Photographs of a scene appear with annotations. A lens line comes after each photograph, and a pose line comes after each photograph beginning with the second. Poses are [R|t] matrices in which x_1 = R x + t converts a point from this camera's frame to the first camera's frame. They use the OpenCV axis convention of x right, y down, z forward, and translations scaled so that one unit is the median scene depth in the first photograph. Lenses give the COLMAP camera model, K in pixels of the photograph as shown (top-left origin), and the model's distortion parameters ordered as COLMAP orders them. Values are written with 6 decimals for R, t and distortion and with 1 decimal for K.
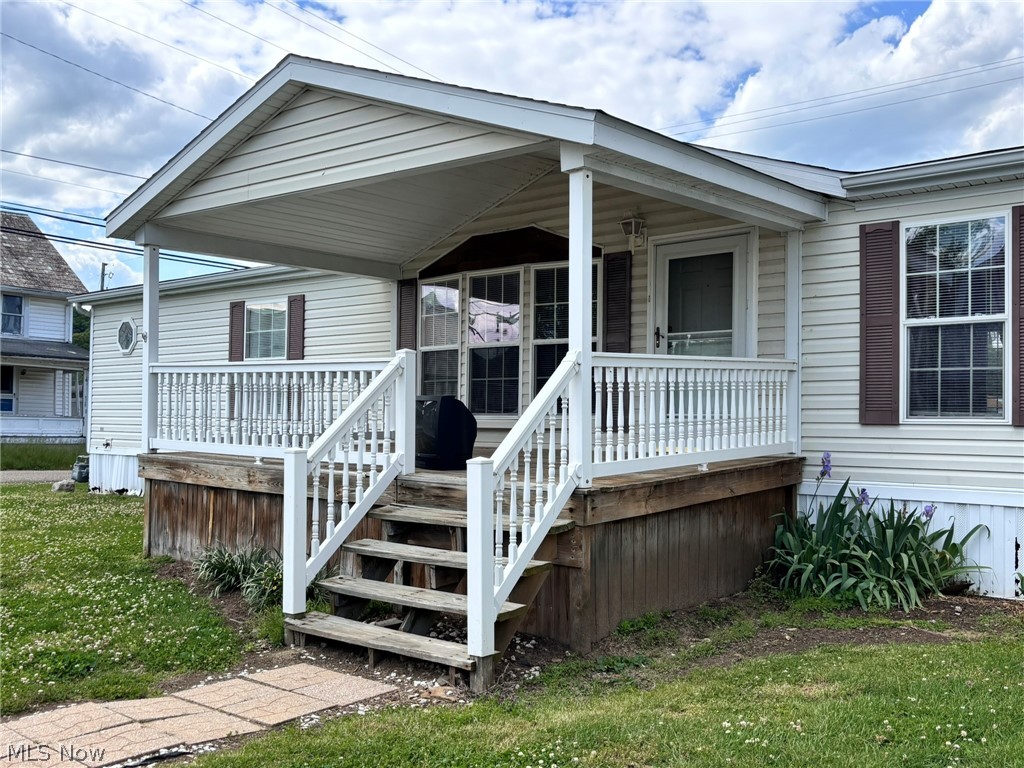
lens RADIAL K [[968.4, 0, 512.0], [0, 968.4, 384.0], [0, 0, 1]] dist [0.015969, 0.001806]
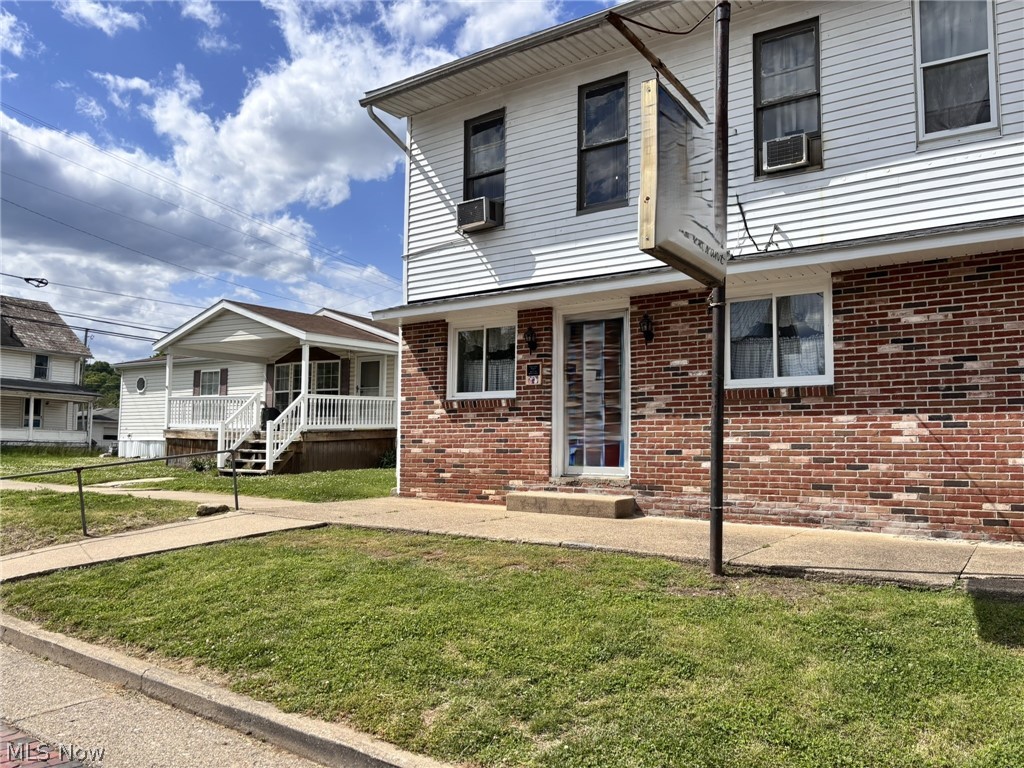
lens RADIAL K [[772.5, 0, 515.7], [0, 772.5, 387.7], [0, 0, 1]] dist [0.066675, -0.102353]
pose [[0.990841, 0.012117, 0.134485, 0.344061], [-0.006520, 0.999097, -0.041980, 0.045127], [-0.134873, 0.040718, 0.990026, -1.484087]]
